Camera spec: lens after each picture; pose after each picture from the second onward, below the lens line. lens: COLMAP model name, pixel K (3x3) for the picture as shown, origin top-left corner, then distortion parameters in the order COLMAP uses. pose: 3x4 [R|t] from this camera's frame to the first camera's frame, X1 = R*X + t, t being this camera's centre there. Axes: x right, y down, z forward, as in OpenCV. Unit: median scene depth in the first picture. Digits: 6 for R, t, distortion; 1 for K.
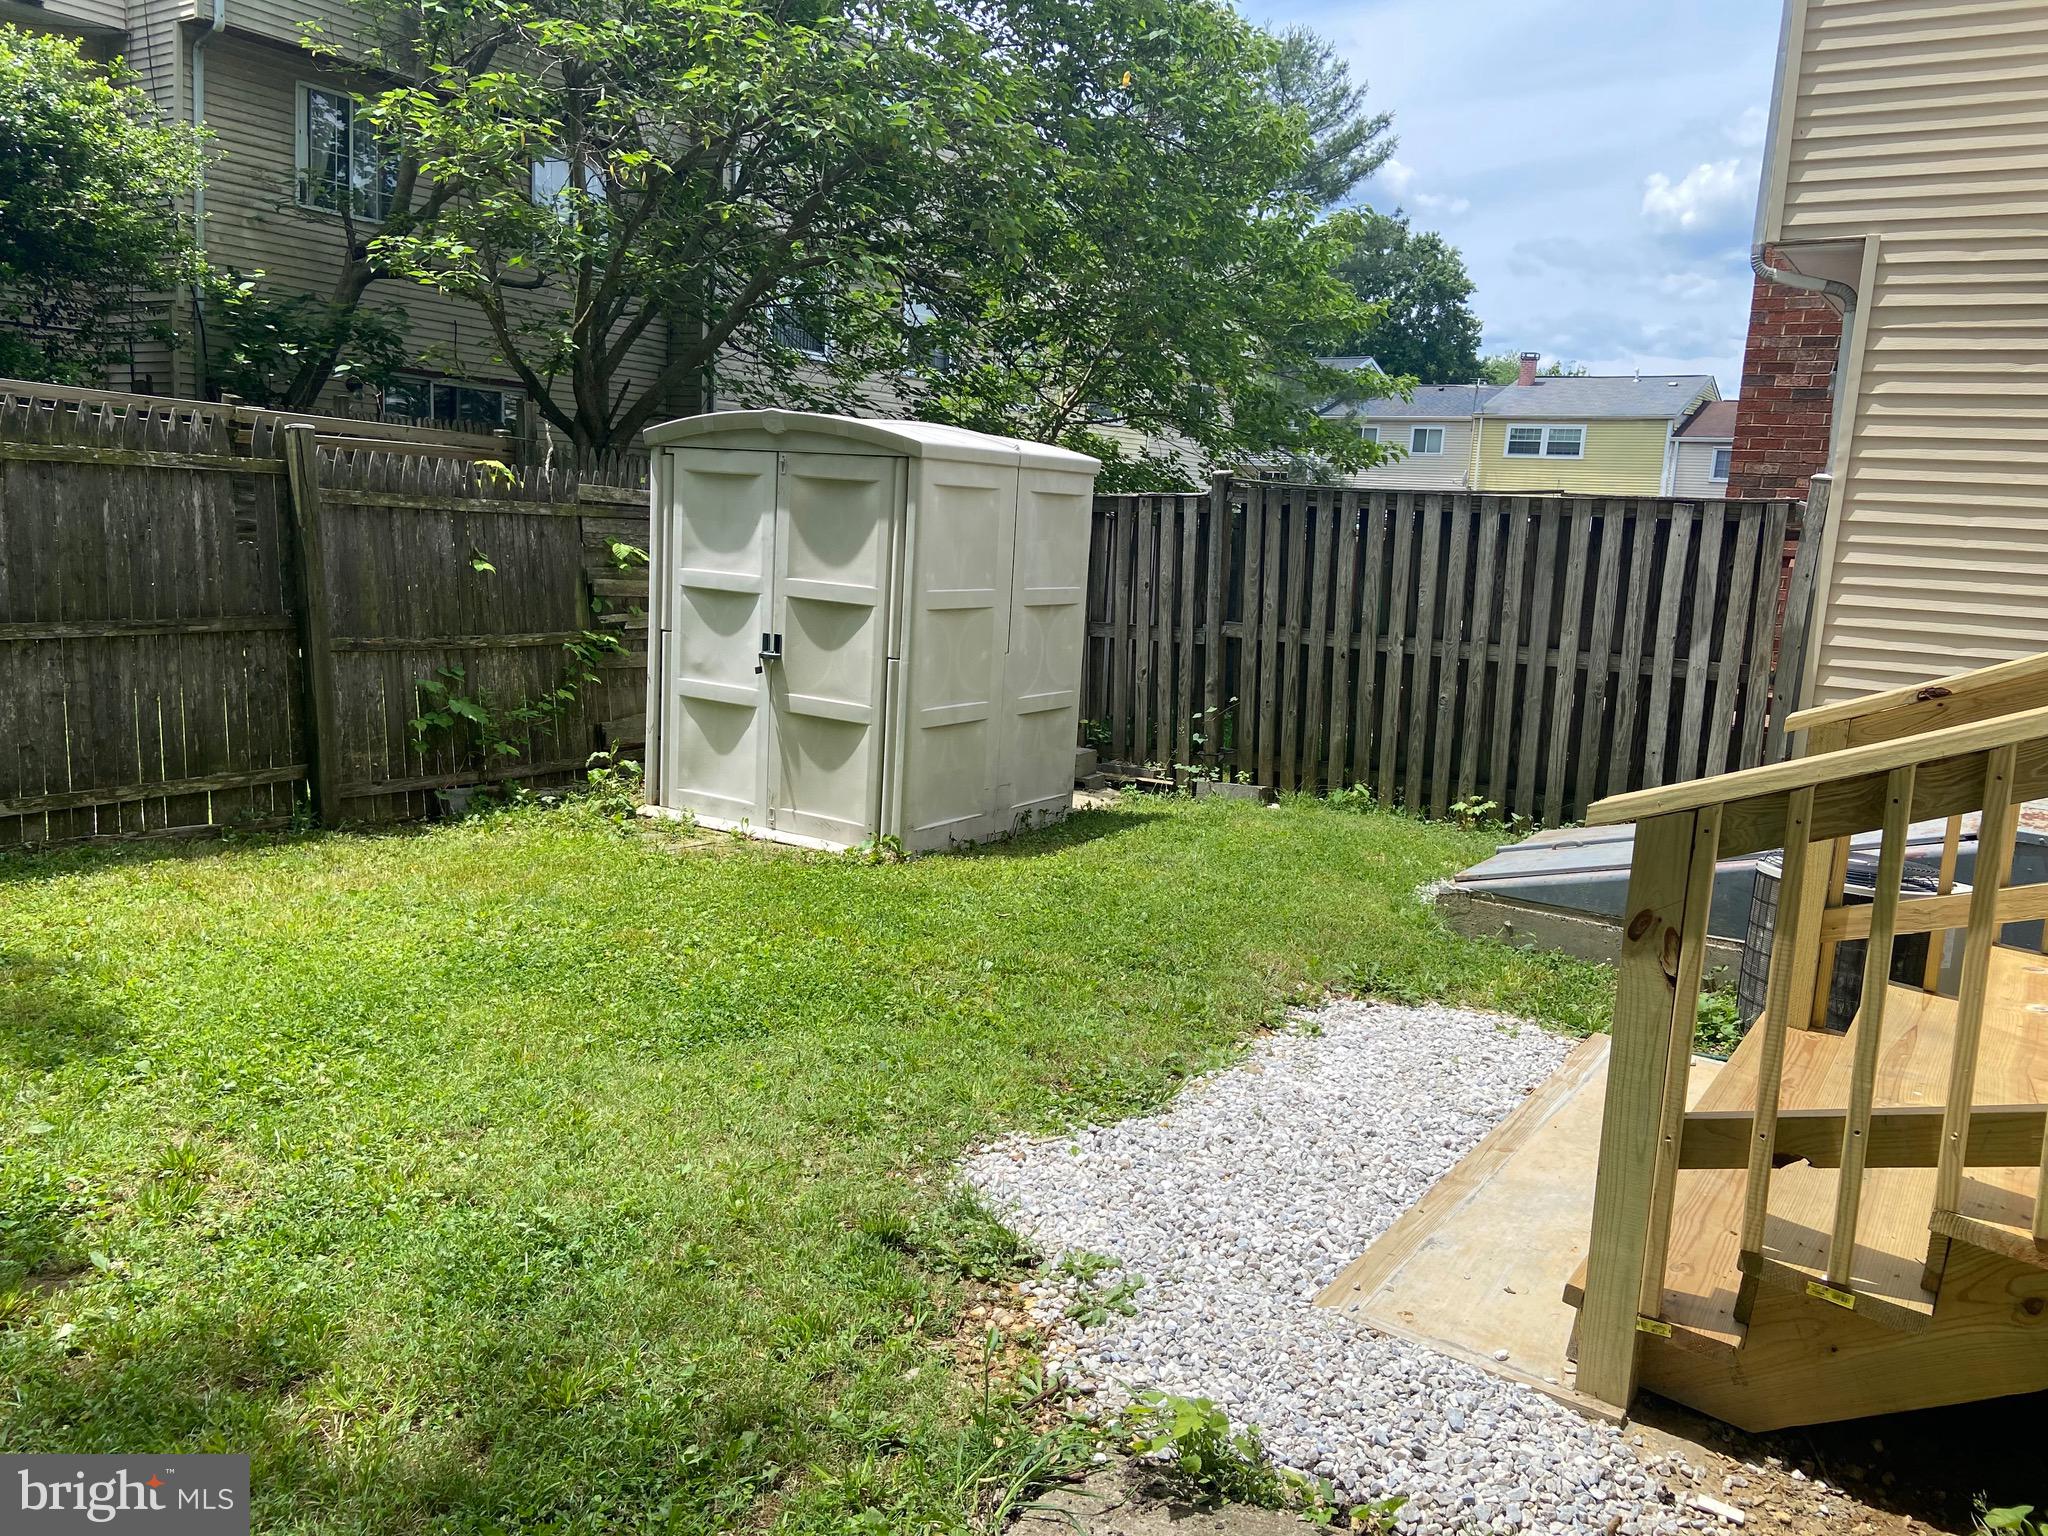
lens RADIAL K [[1560.6, 0, 1029.2], [0, 1560.6, 754.5], [0, 0, 1]] dist [0.085669, -0.014027]
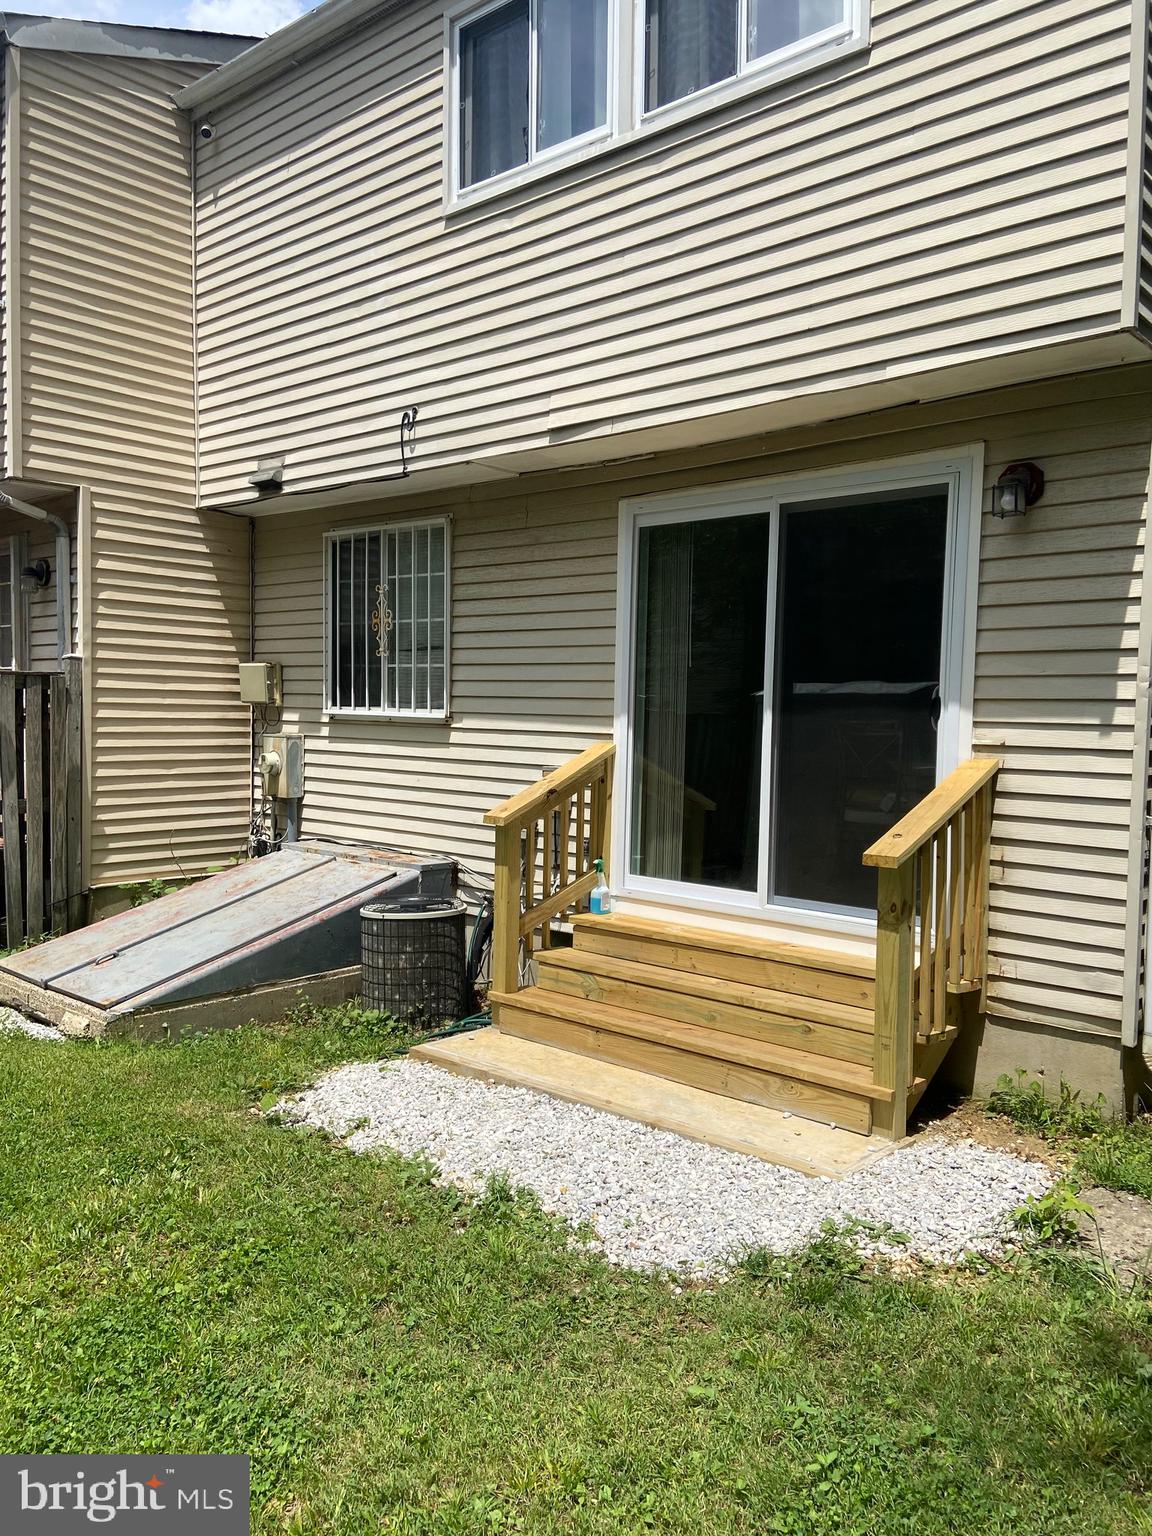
lens RADIAL K [[1170.4, 0, 578.8], [0, 1170.4, 776.1], [0, 0, 1]] dist [0.085669, -0.014027]
pose [[0.142526, -0.113487, 0.983263, -0.465270], [0.151554, 0.984193, 0.091627, -0.103647], [-0.978120, 0.135958, 0.157473, 0.445927]]
